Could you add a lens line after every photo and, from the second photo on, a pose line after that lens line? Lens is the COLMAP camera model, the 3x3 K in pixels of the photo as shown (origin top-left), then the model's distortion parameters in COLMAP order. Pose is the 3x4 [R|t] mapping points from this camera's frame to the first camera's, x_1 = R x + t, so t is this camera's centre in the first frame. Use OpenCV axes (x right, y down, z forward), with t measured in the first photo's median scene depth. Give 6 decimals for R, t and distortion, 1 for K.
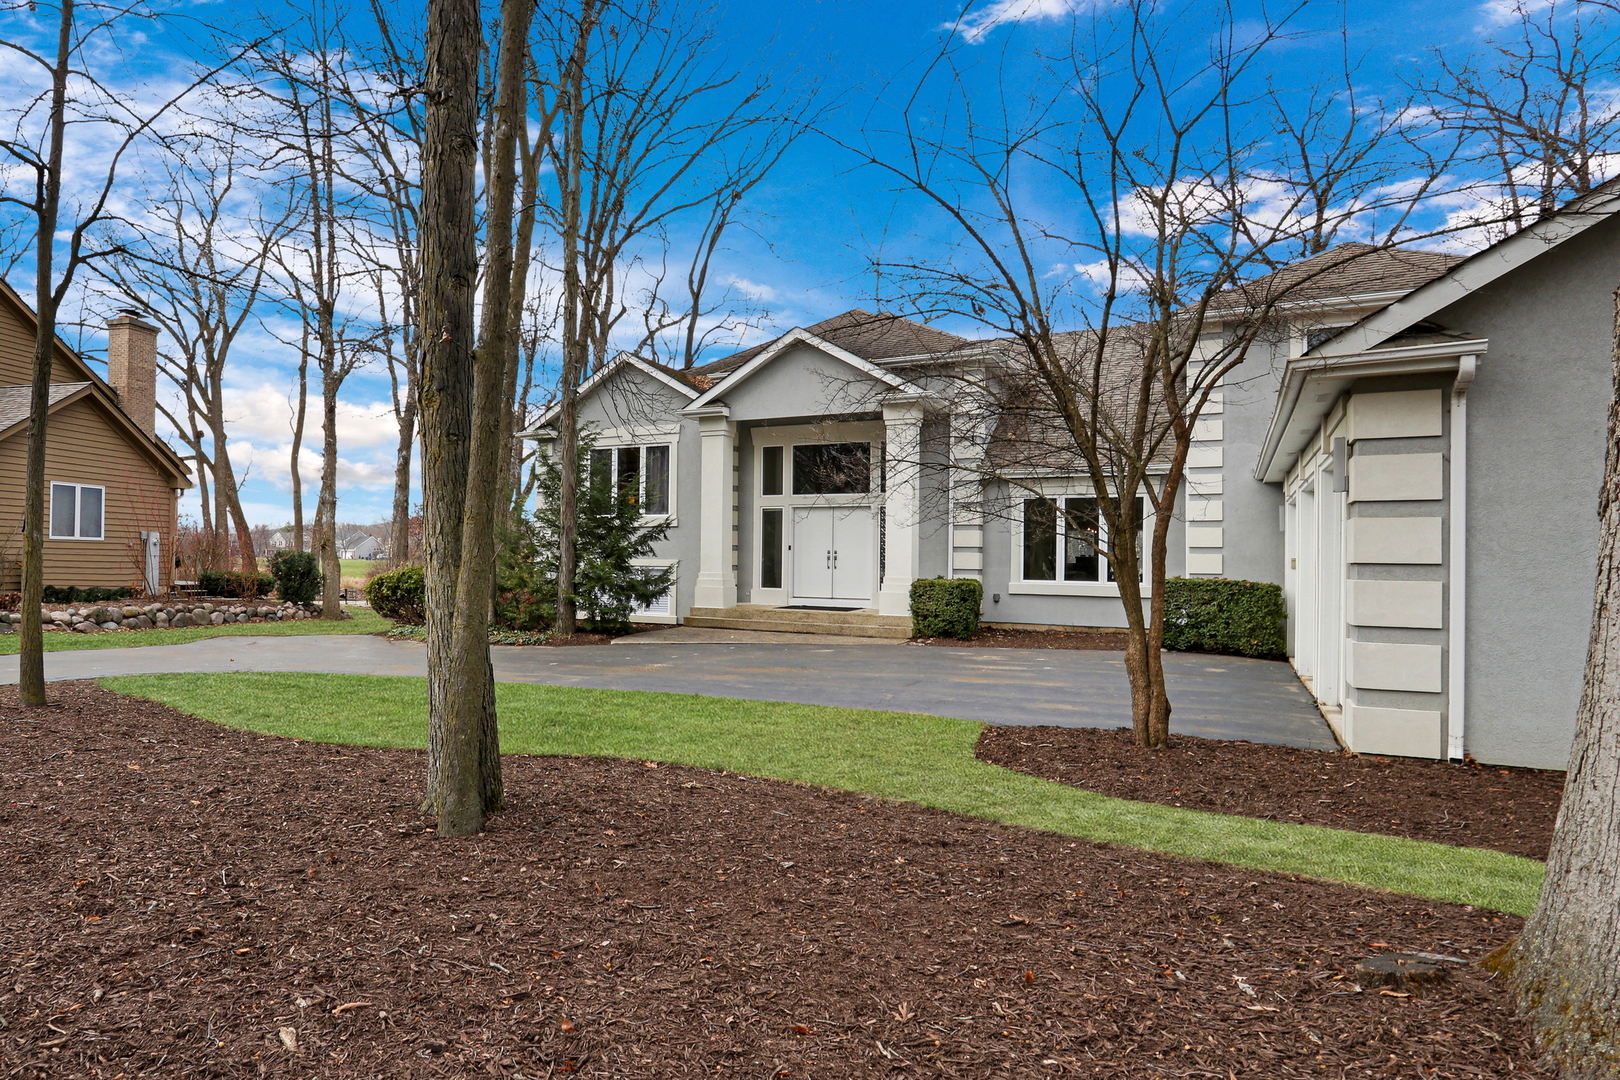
lens RADIAL K [[830.6, 0, 770.4], [0, 830.6, 537.8], [0, 0, 1]] dist [-0.008312, -0.001110]
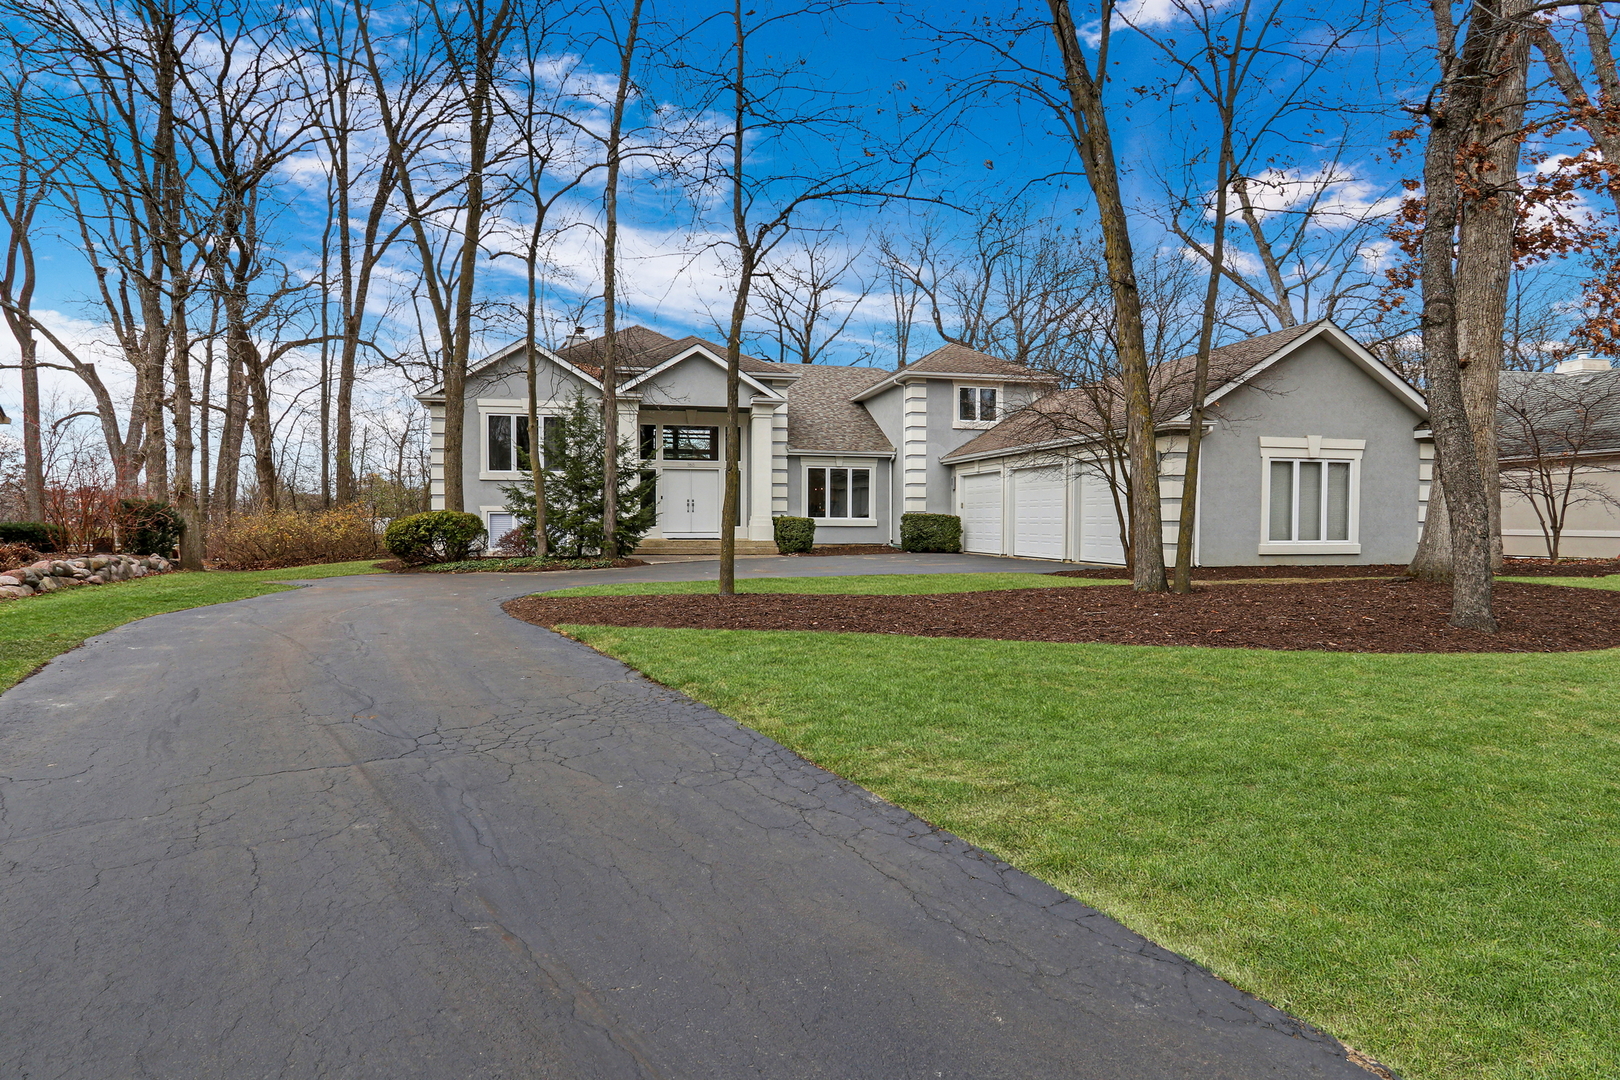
lens RADIAL K [[830.6, 0, 802.8], [0, 830.6, 552.9], [0, 0, 1]] dist [-0.008312, -0.001110]
pose [[0.789014, -0.026124, 0.613819, -0.702357], [-0.004939, 0.998794, 0.048857, 0.038651], [-0.614355, -0.041580, 0.787933, -0.275662]]
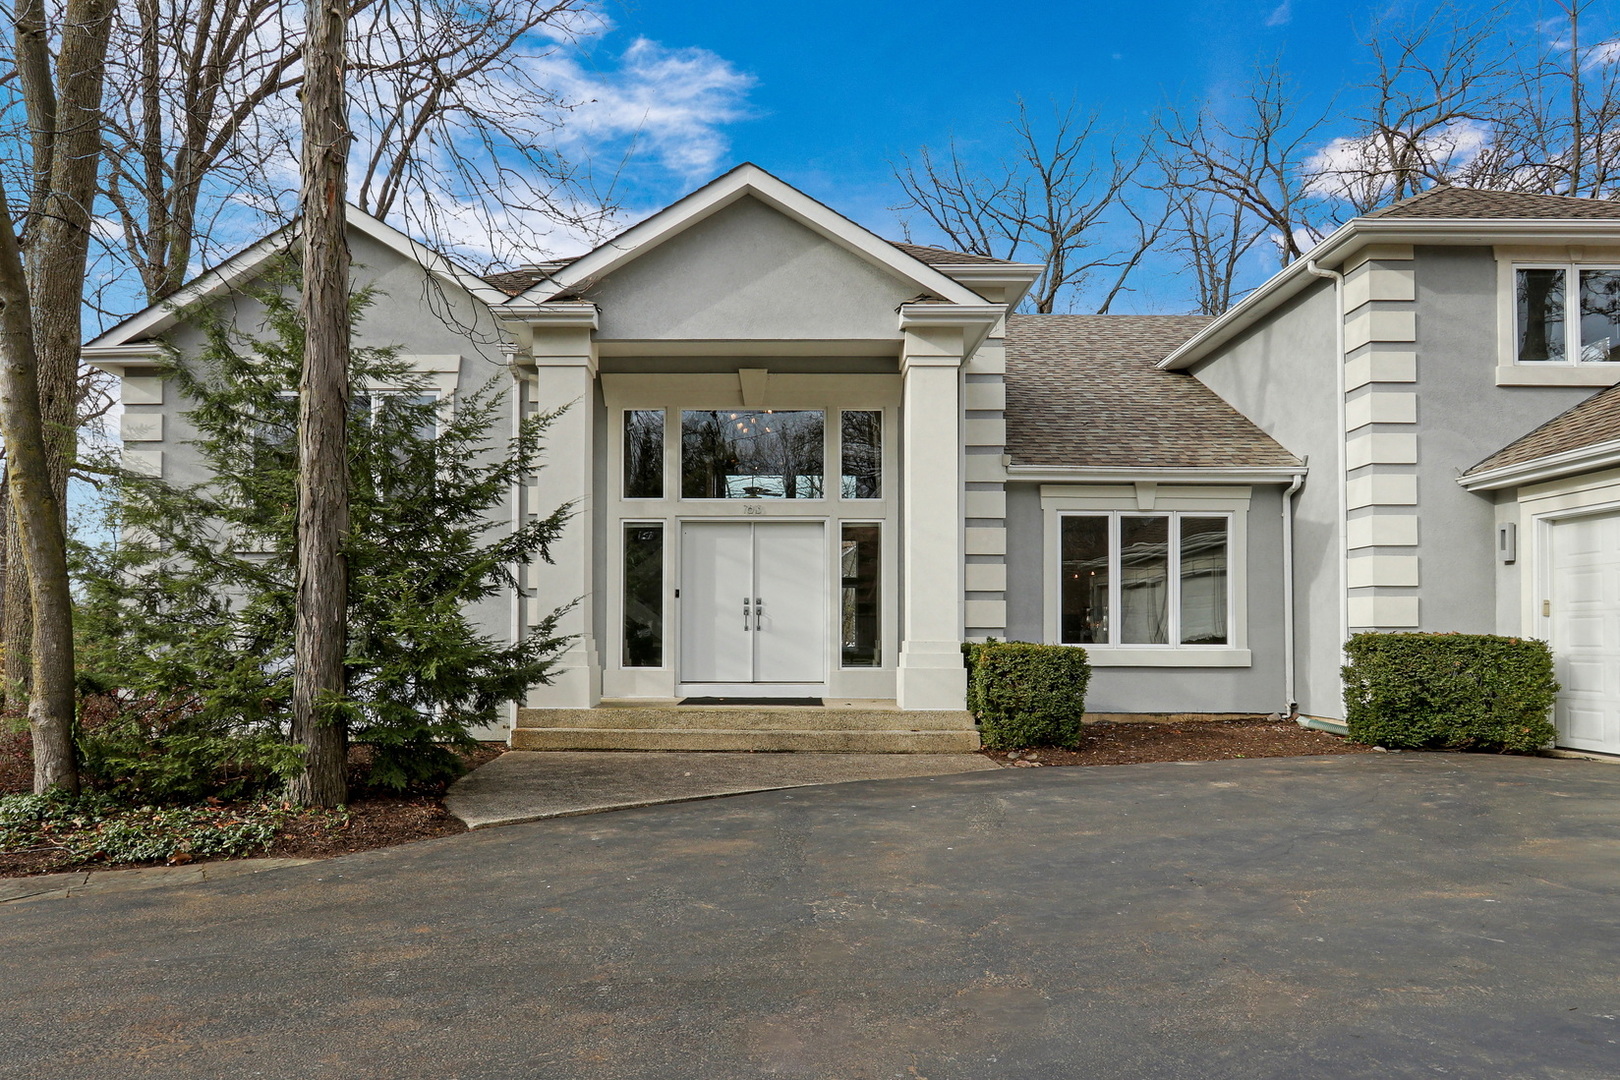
lens RADIAL K [[939.5, 0, 782.7], [0, 939.5, 617.3], [0, 0, 1]] dist [-0.012641, -0.003205]
pose [[0.922274, -0.005718, 0.386495, -0.166912], [0.002137, 0.999951, 0.009695, 0.023330], [-0.386531, -0.008116, 0.922241, 0.425036]]
